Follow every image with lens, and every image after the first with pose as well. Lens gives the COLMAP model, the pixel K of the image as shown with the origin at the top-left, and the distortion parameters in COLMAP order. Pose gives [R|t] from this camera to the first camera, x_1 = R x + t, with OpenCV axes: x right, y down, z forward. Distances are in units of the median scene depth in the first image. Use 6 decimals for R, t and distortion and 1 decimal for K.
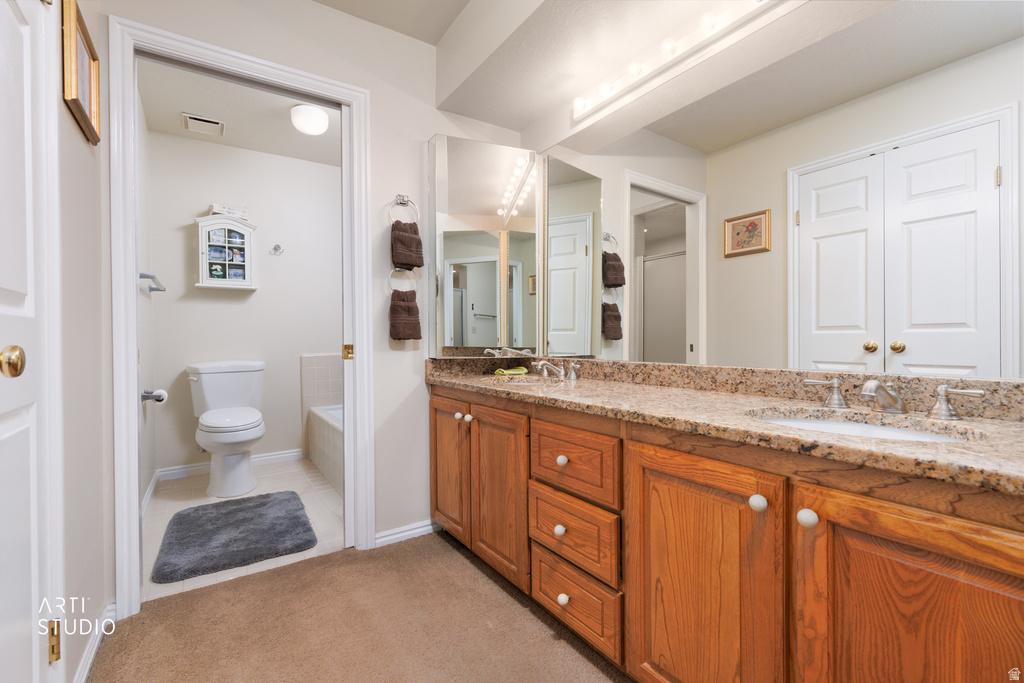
lens RADIAL K [[457.1, 0, 516.4], [0, 457.1, 341.1], [0, 0, 1]] dist [0.008173, -0.001229]
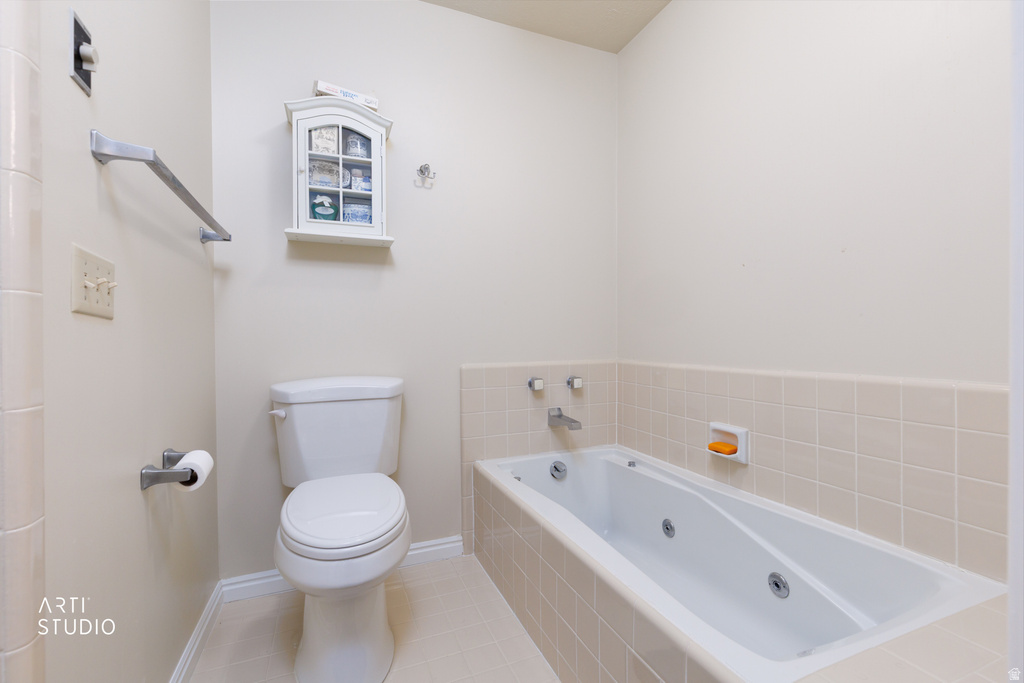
lens RADIAL K [[457.1, 0, 516.4], [0, 457.1, 341.1], [0, 0, 1]] dist [0.008173, -0.001229]
pose [[0.979321, 0.007160, -0.202188, -0.327056], [-0.007270, 0.999974, 0.000198, -0.000229], [0.202184, 0.001276, 0.979347, 0.527494]]
